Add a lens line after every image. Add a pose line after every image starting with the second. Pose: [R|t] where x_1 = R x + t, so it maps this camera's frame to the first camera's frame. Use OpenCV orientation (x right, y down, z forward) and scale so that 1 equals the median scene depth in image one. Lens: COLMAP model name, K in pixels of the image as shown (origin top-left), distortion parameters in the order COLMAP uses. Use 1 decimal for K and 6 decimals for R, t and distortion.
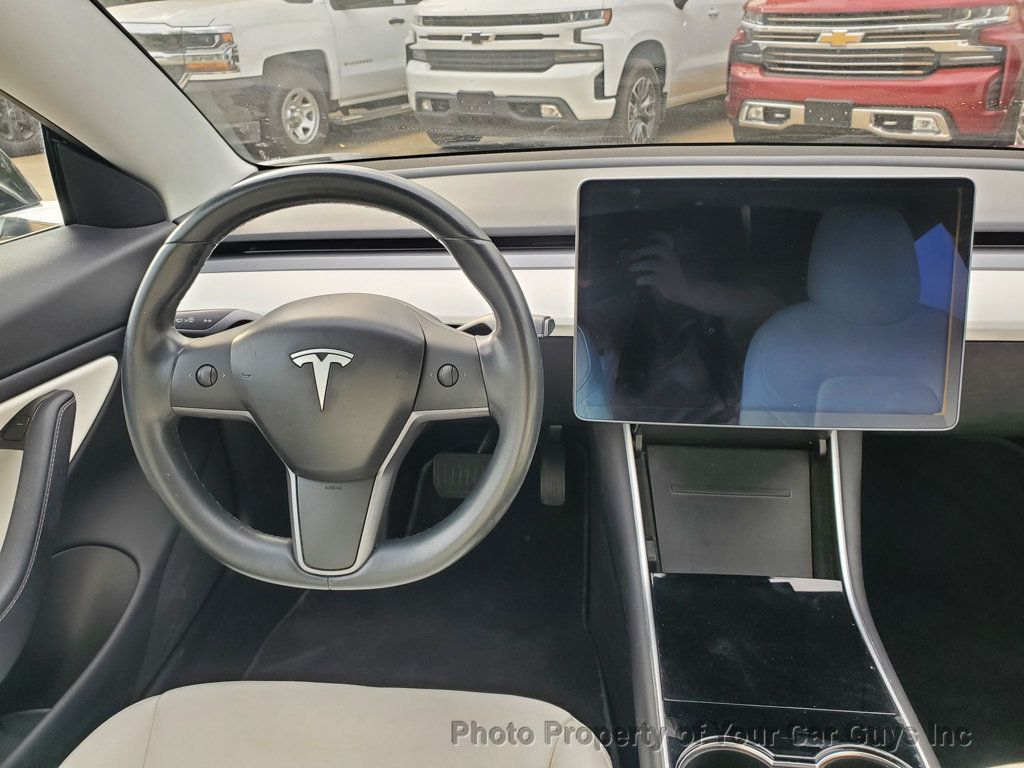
lens RADIAL K [[818.4, 0, 503.4], [0, 818.4, 349.2], [0, 0, 1]] dist [0.005685, 0.020369]
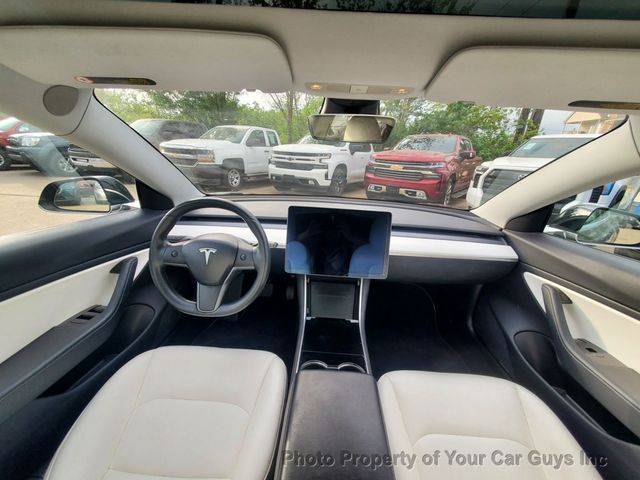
lens RADIAL K [[256.6, 0, 320.2], [0, 256.6, 244.8], [0, 0, 1]] dist [0.006806, 0.000454]
pose [[0.995018, 0.053040, 0.084417, 0.121732], [-0.049525, 0.997838, -0.043195, 0.007646], [-0.086525, 0.038799, 0.995494, -0.109848]]
